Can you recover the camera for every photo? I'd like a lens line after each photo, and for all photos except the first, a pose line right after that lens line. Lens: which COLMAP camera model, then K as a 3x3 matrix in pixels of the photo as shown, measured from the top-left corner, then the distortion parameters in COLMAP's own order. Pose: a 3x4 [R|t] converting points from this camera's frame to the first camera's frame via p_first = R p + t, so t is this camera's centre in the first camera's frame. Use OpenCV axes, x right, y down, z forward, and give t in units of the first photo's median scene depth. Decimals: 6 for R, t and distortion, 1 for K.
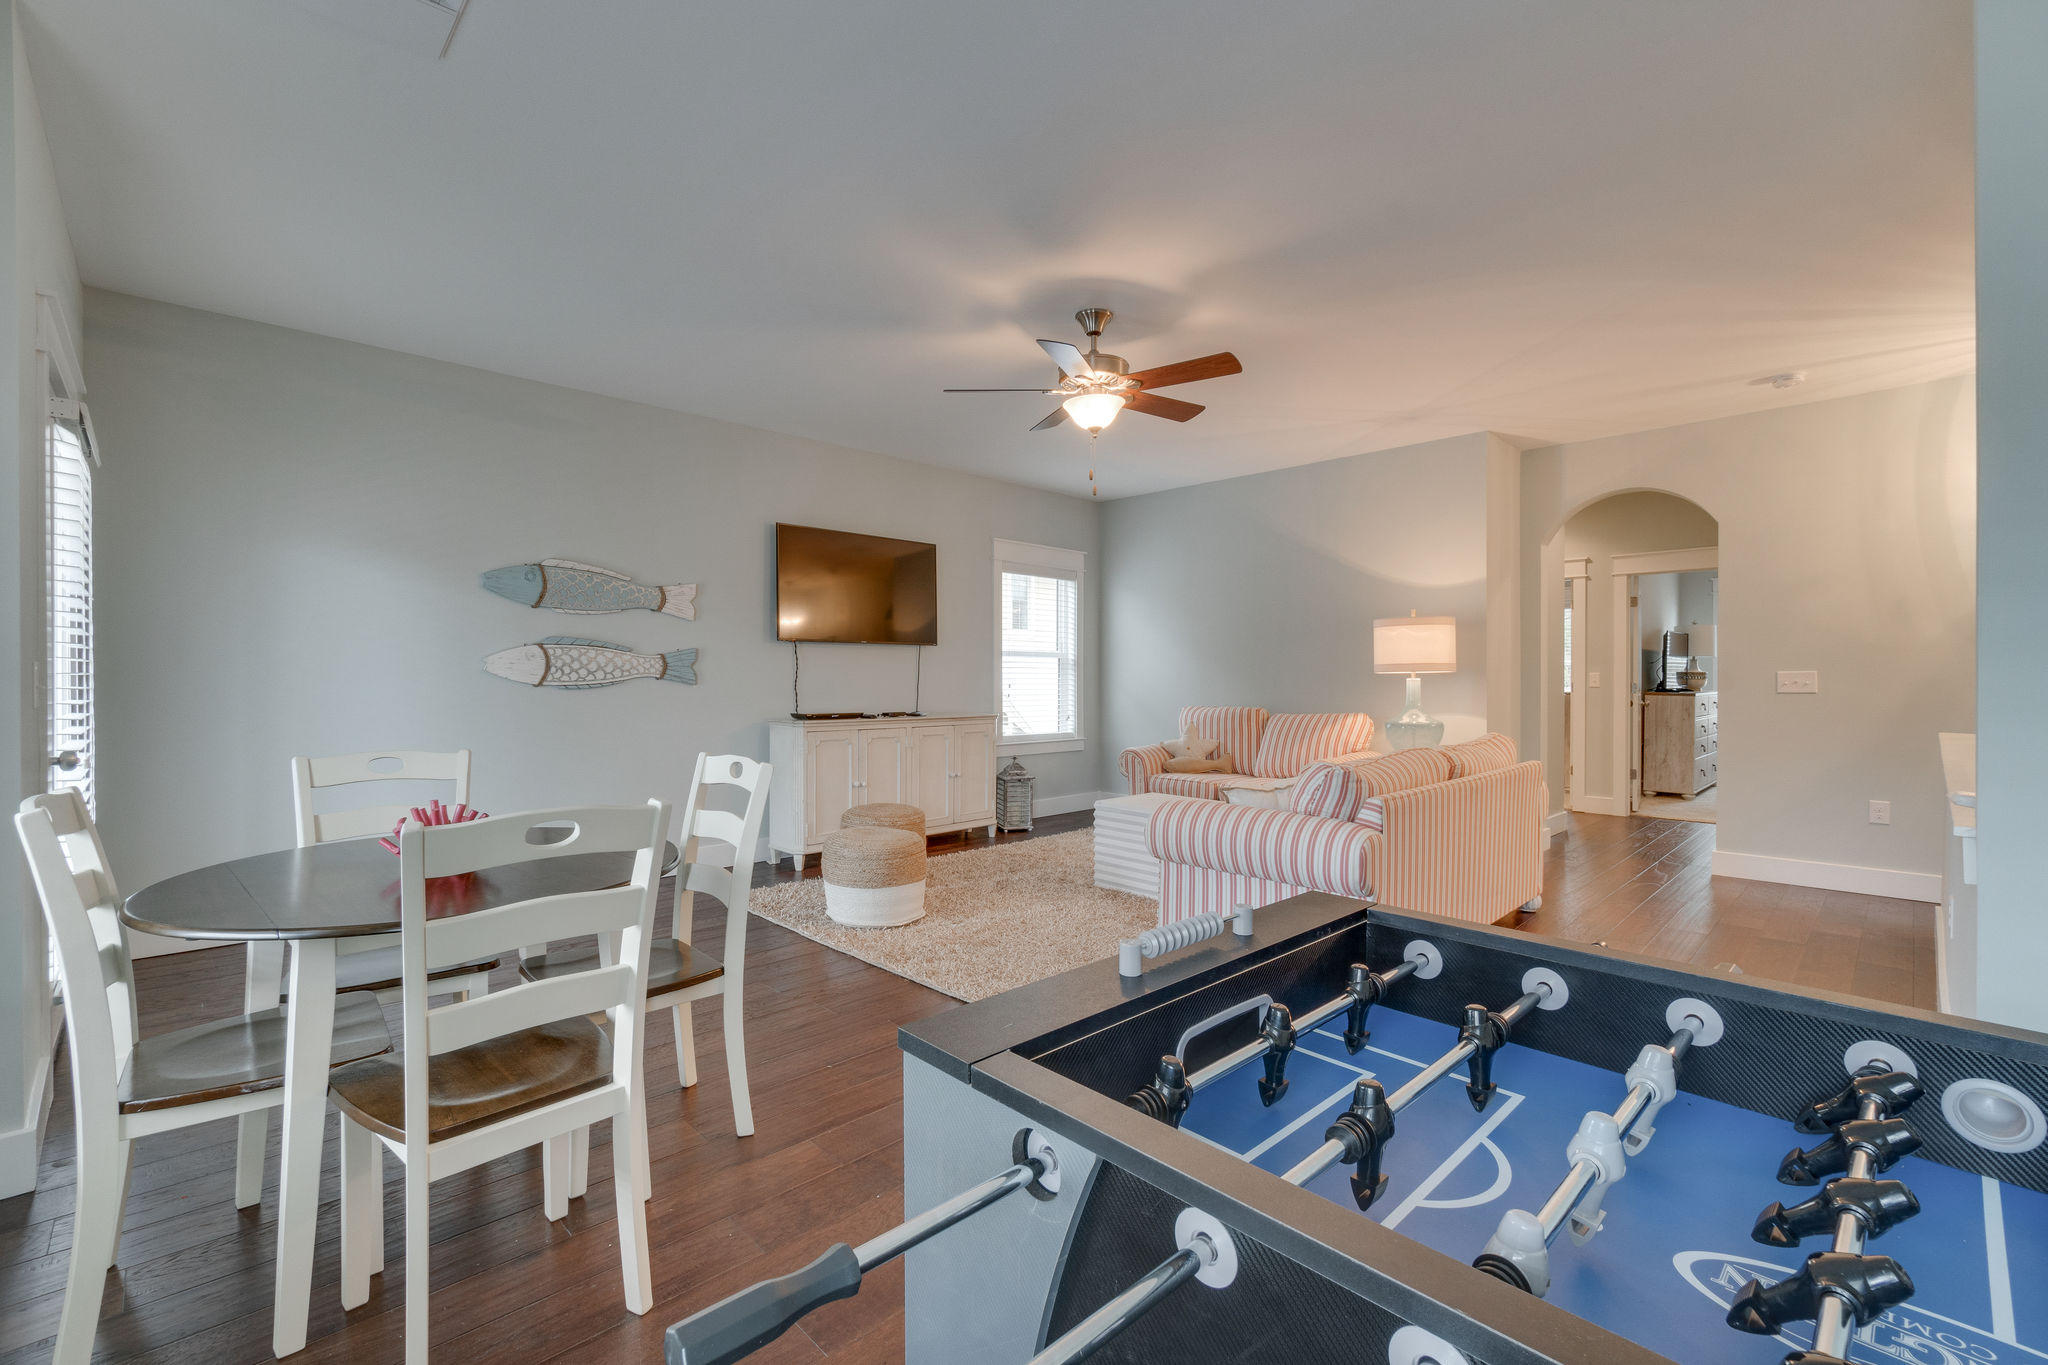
lens RADIAL K [[885.0, 0, 1027.2], [0, 885.0, 683.3], [0, 0, 1]] dist [-0.000561, -0.000040]
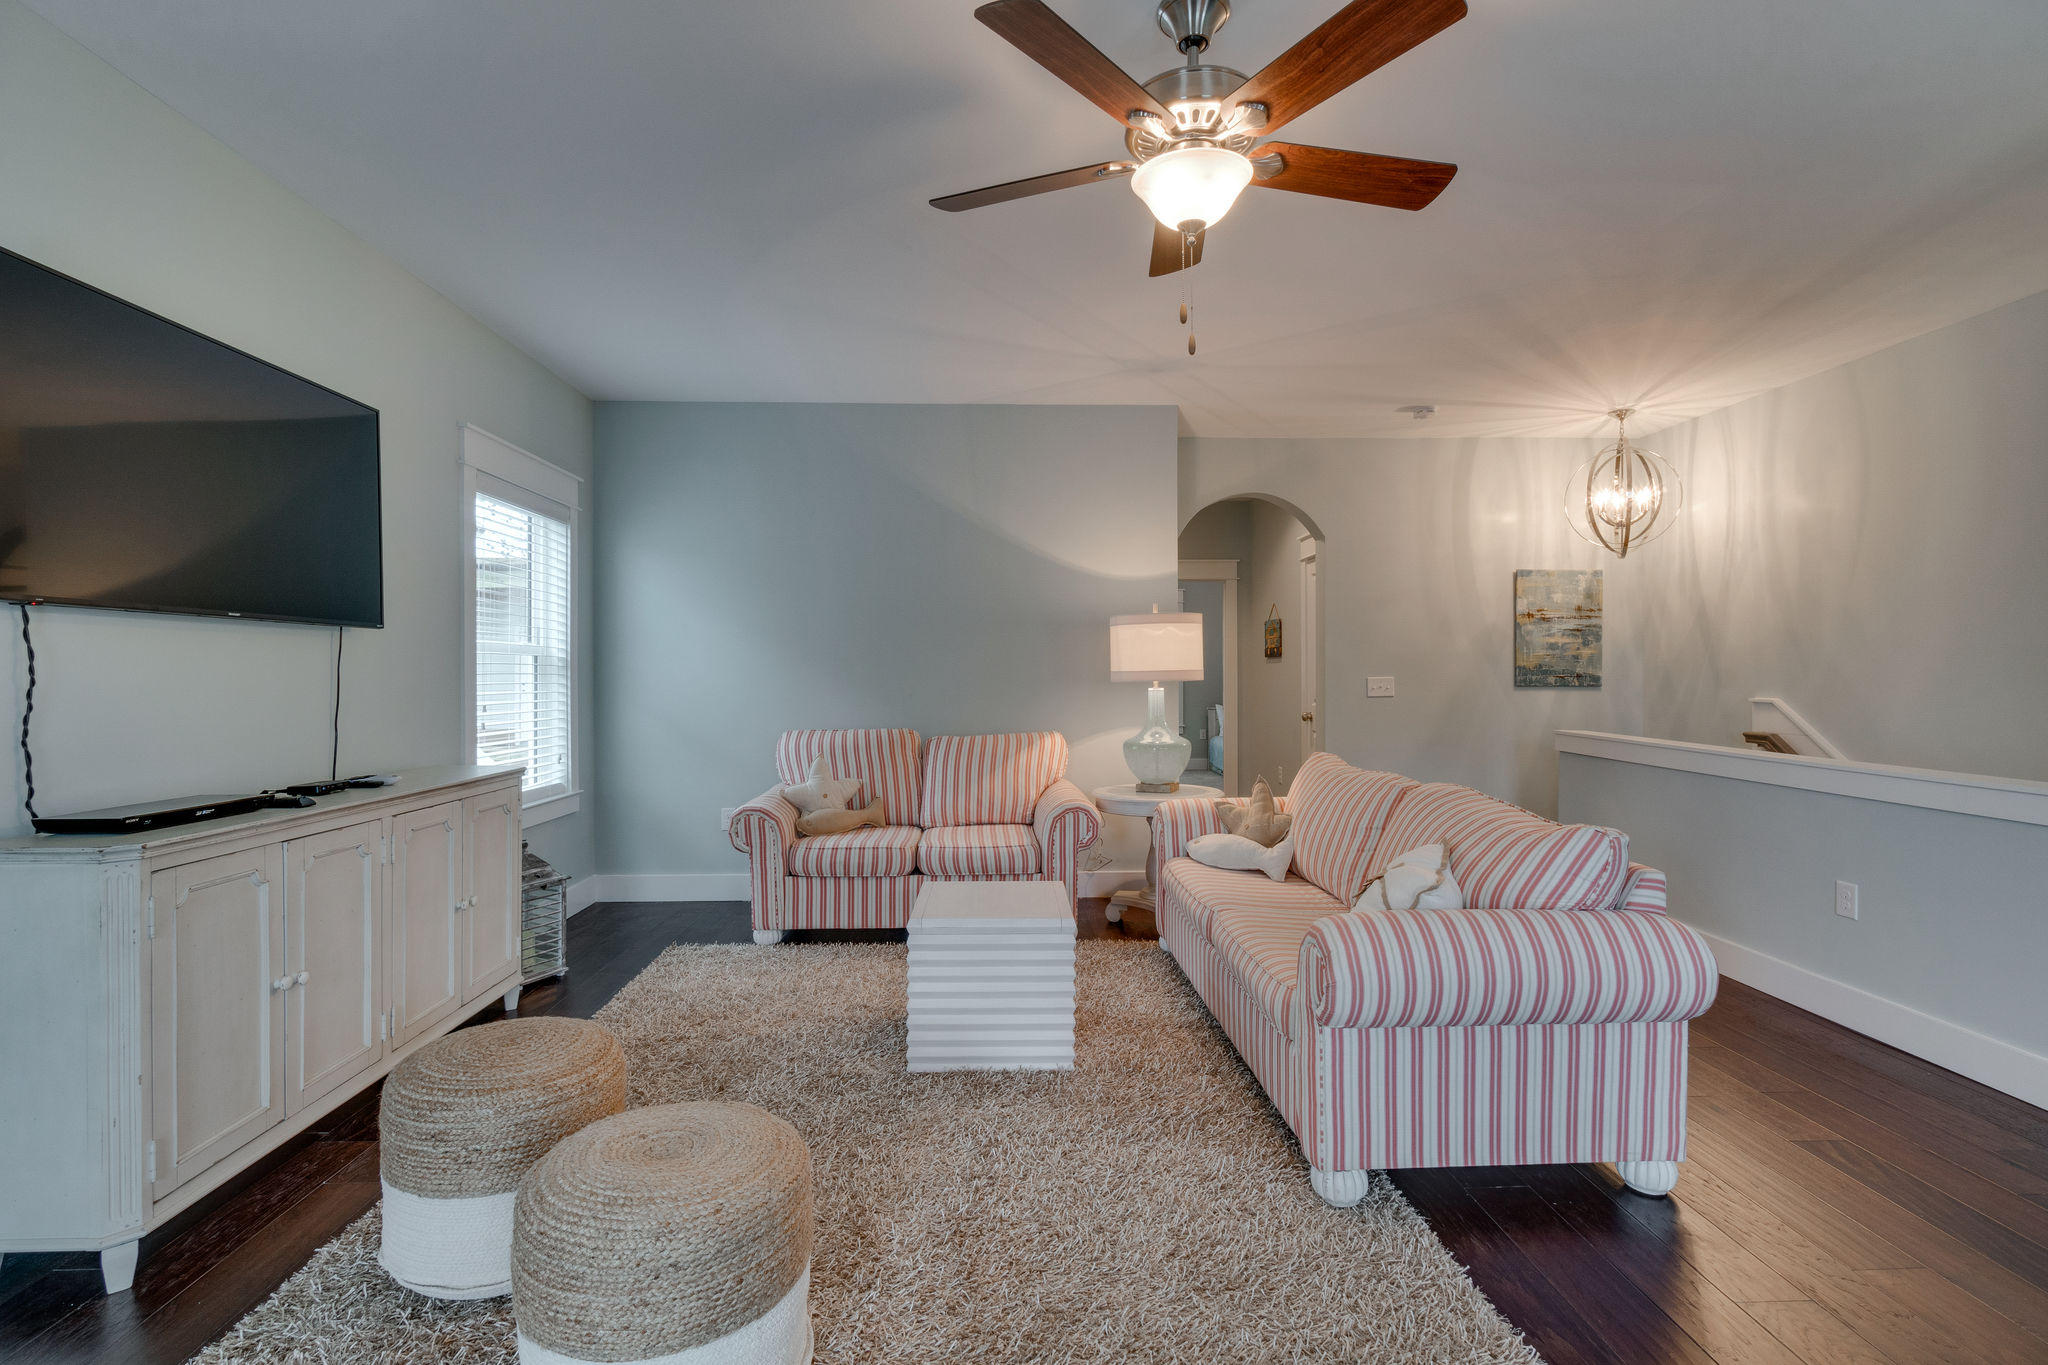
lens RADIAL K [[940.8, 0, 1023.3], [0, 940.8, 679.0], [0, 0, 1]] dist [-0.006008, 0.000288]
pose [[0.666954, -0.007200, 0.745064, -0.246418], [0.008802, 0.999960, 0.001784, -0.014477], [-0.745047, 0.005368, 0.666990, 0.428549]]
